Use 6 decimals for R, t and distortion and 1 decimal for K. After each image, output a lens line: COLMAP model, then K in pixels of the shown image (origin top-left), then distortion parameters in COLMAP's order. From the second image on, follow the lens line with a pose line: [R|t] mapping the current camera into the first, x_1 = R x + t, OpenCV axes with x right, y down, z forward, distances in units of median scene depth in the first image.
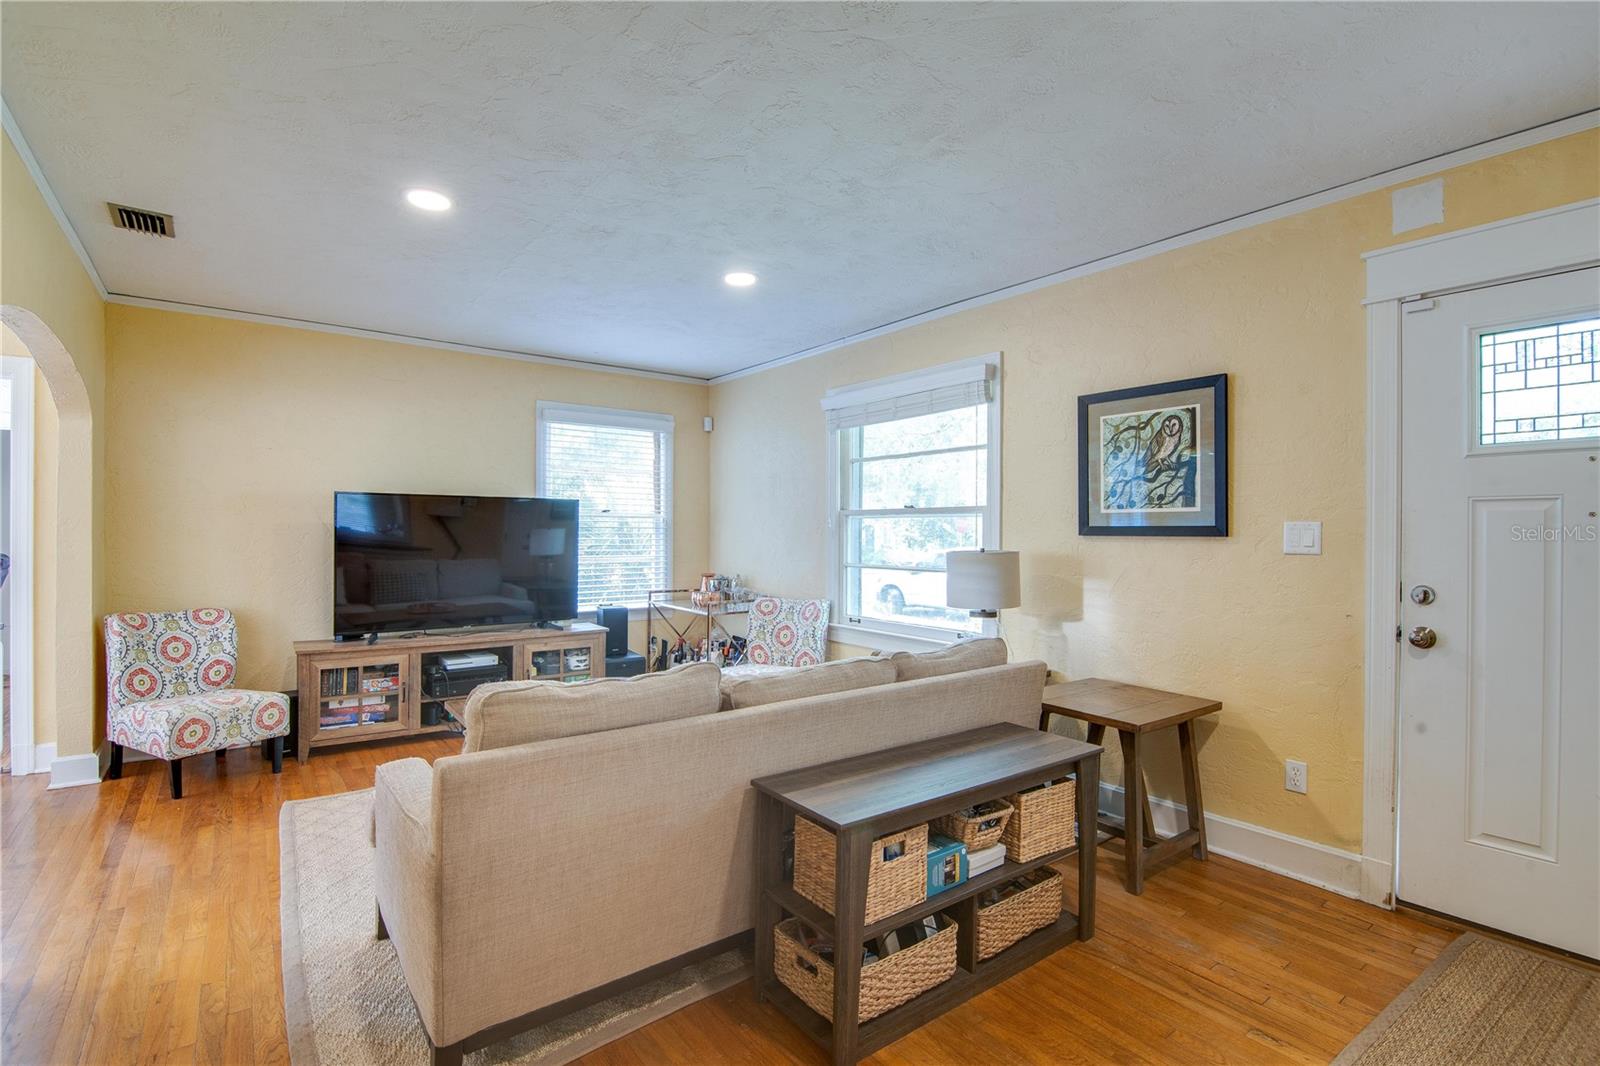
lens RADIAL K [[743.8, 0, 797.8], [0, 743.8, 530.7], [0, 0, 1]] dist [-0.001805, -0.011076]
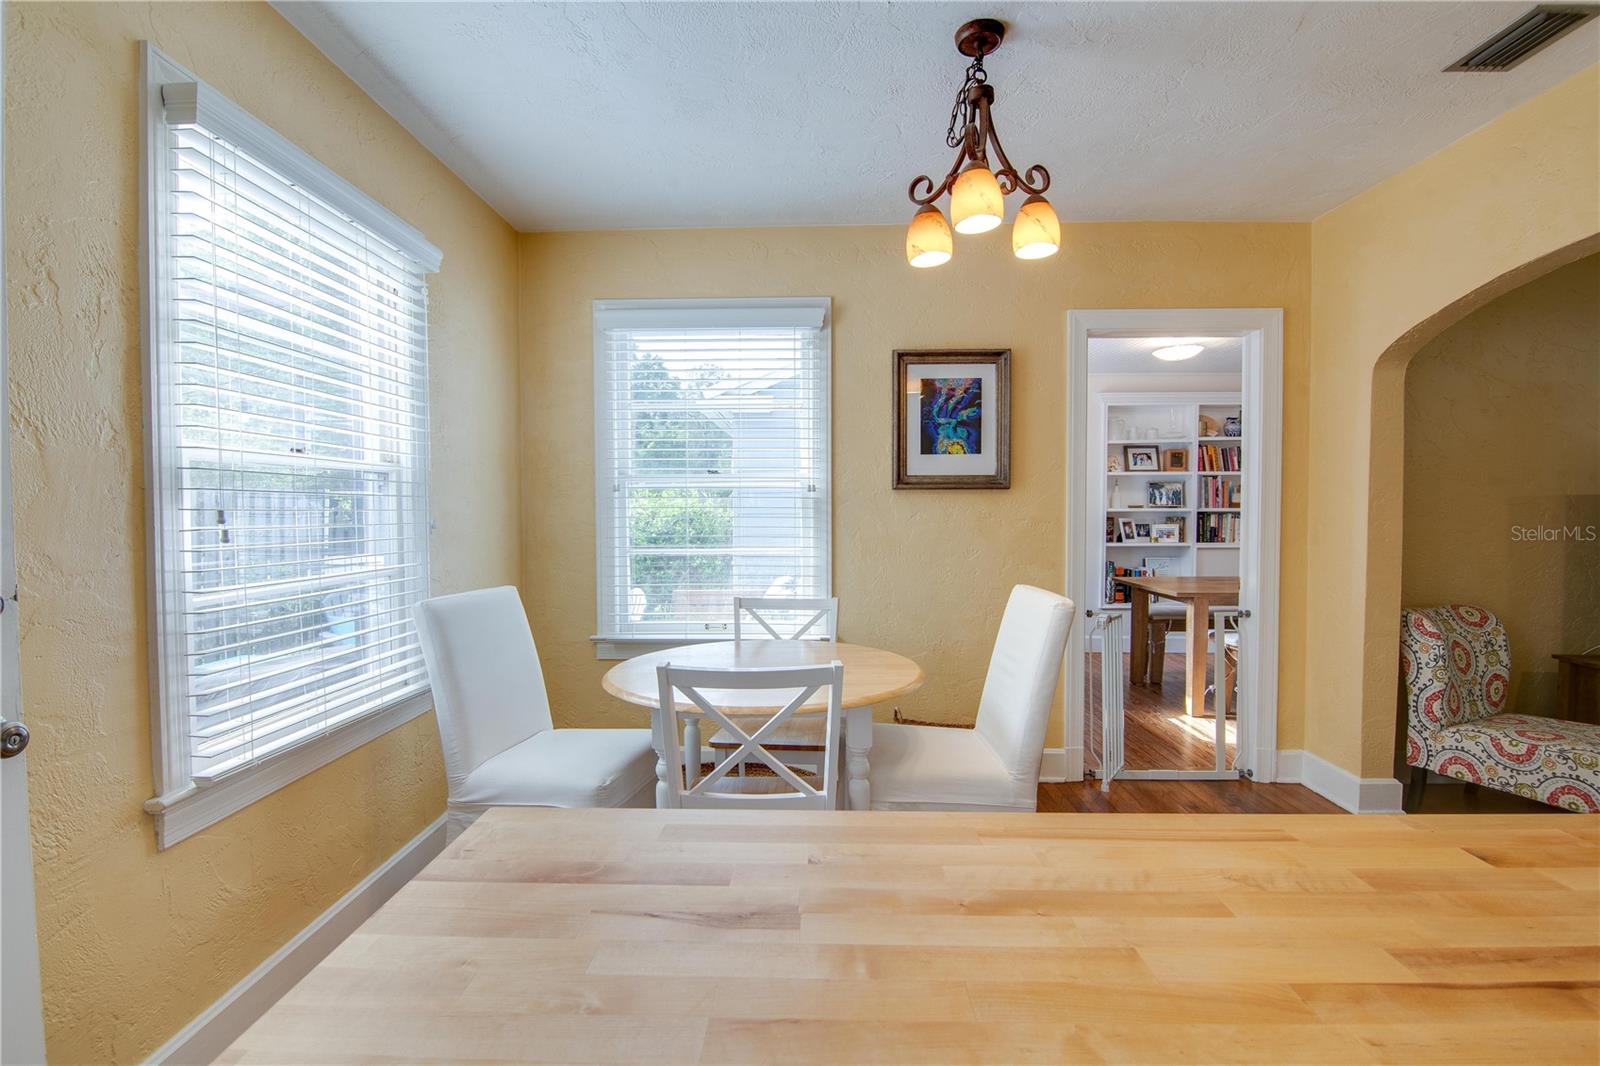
lens RADIAL K [[743.8, 0, 793.9], [0, 743.8, 534.8], [0, 0, 1]] dist [-0.001805, -0.011076]
pose [[0.780684, 0.015880, -0.624724, -0.881988], [0.008450, 0.999317, 0.035961, -0.004184], [0.624868, -0.033353, 0.780017, -0.051425]]
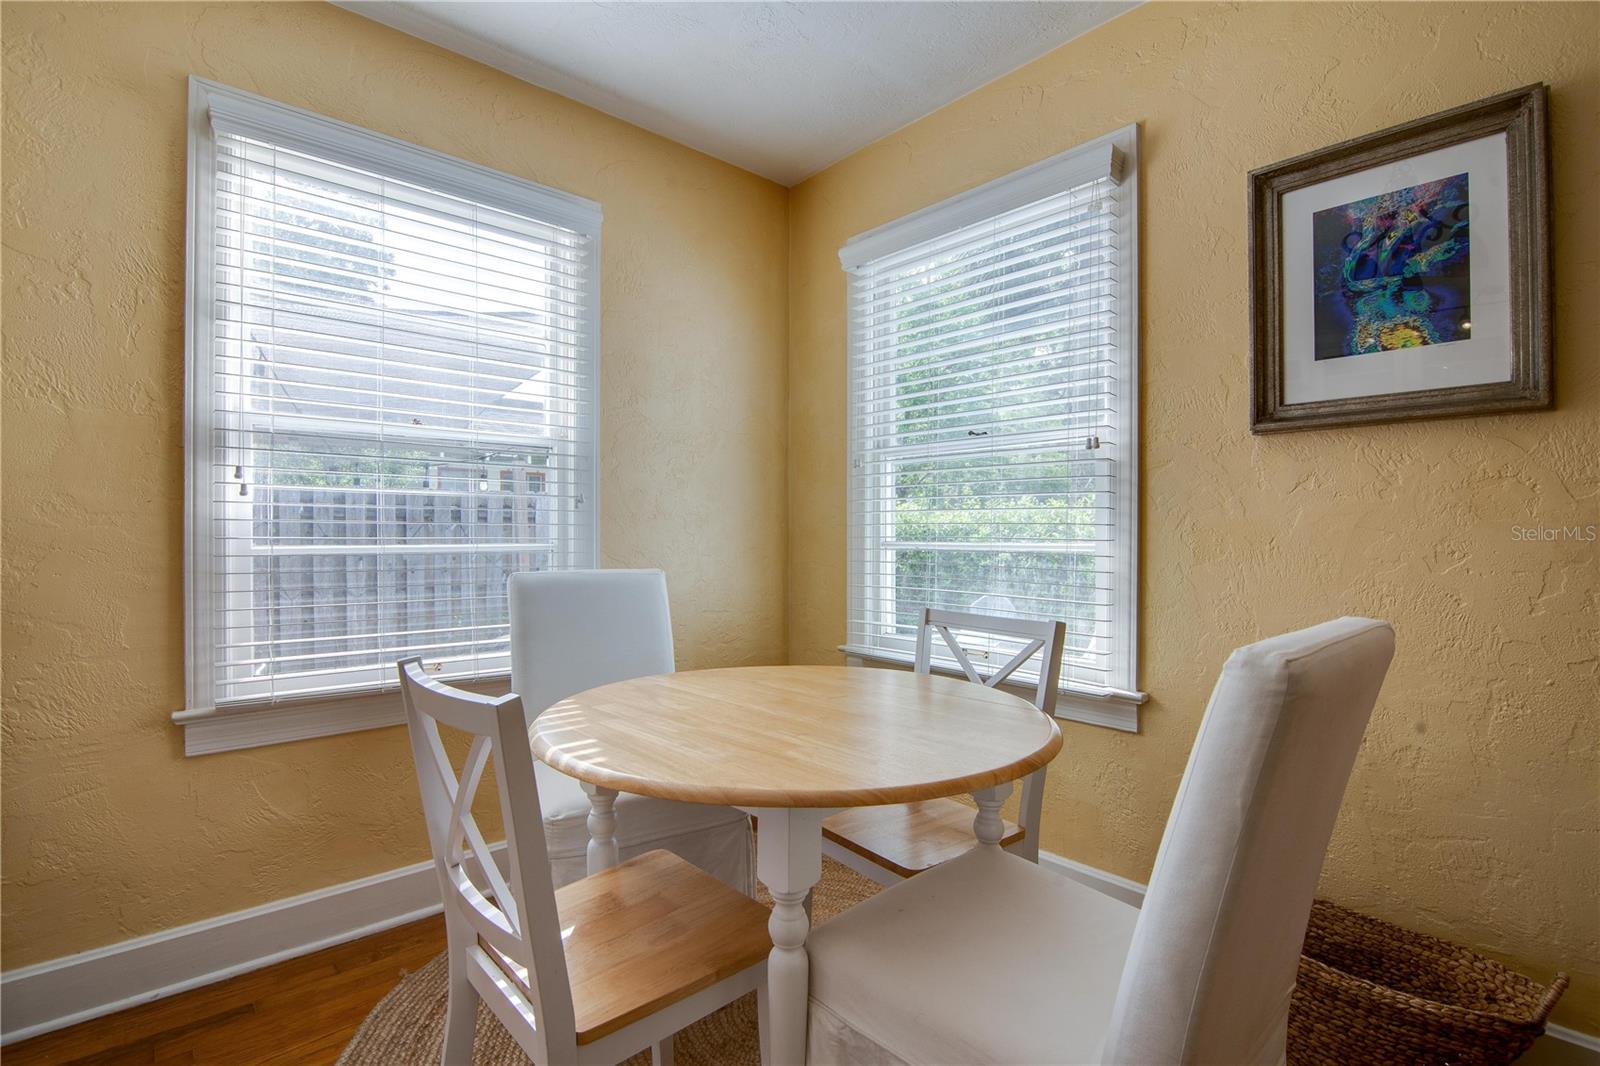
lens RADIAL K [[743.8, 0, 792.9], [0, 743.8, 531.2], [0, 0, 1]] dist [-0.001805, -0.011076]
pose [[0.082702, -0.003054, -0.996570, -0.898869], [0.000466, 0.999995, -0.003025, 0.035169], [0.996574, -0.000214, 0.082703, 0.362867]]
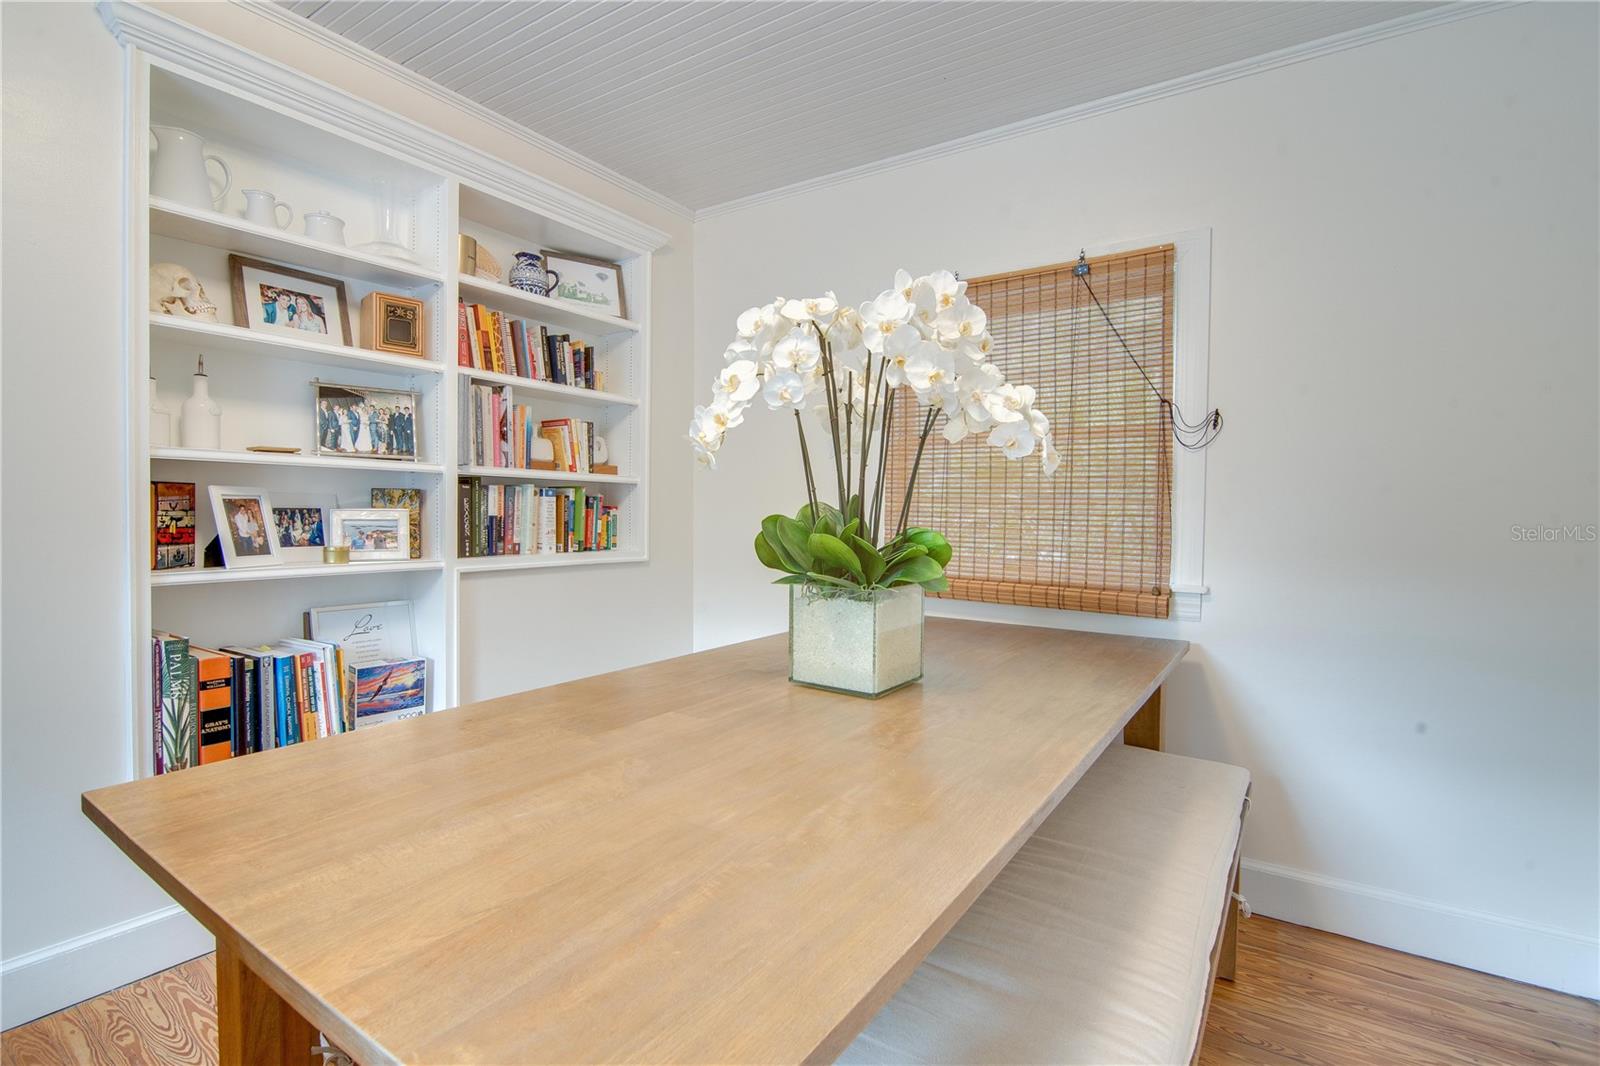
lens RADIAL K [[743.8, 0, 791.1], [0, 743.8, 533.3], [0, 0, 1]] dist [-0.001805, -0.011076]
pose [[0.949075, -0.004693, 0.315017, -1.130977], [-0.005244, 0.999515, 0.030692, 0.036890], [-0.315008, -0.030781, 0.948590, 1.060016]]
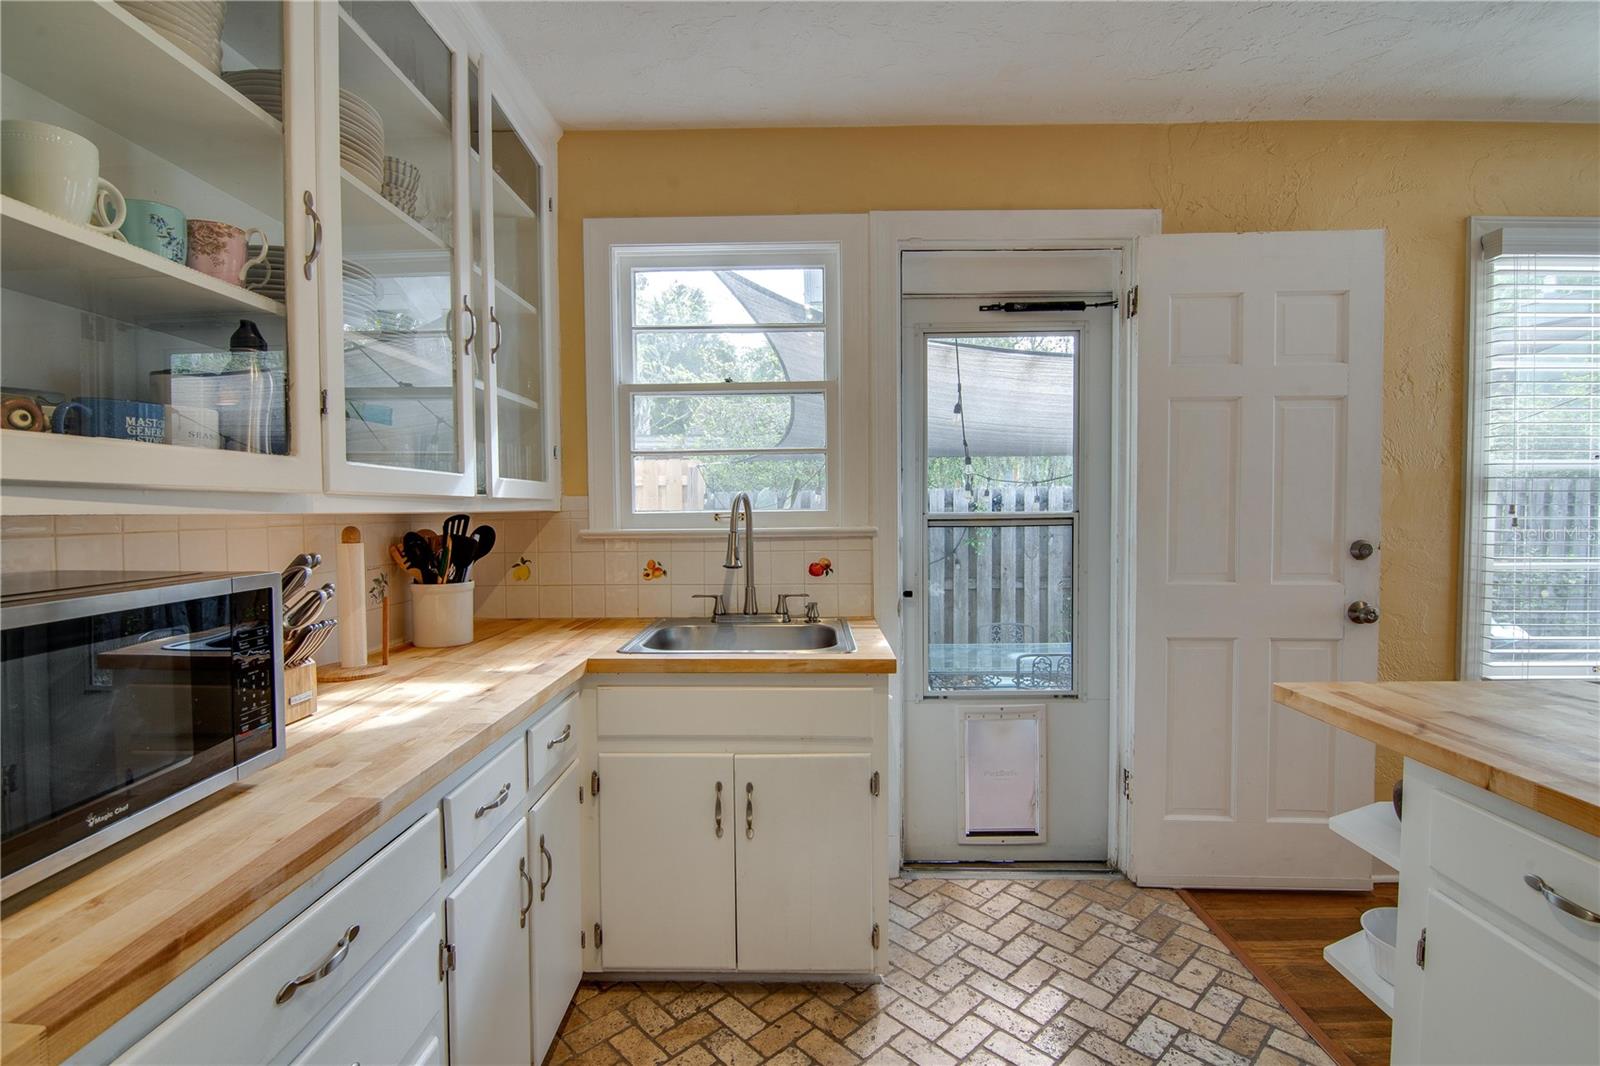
lens RADIAL K [[743.8, 0, 797.2], [0, 743.8, 532.4], [0, 0, 1]] dist [-0.001805, -0.011076]
pose [[-0.617115, 0.026004, -0.786443, -0.553329], [0.006483, 0.999588, 0.027965, -0.003805], [0.786846, 0.012159, -0.617030, -0.020464]]
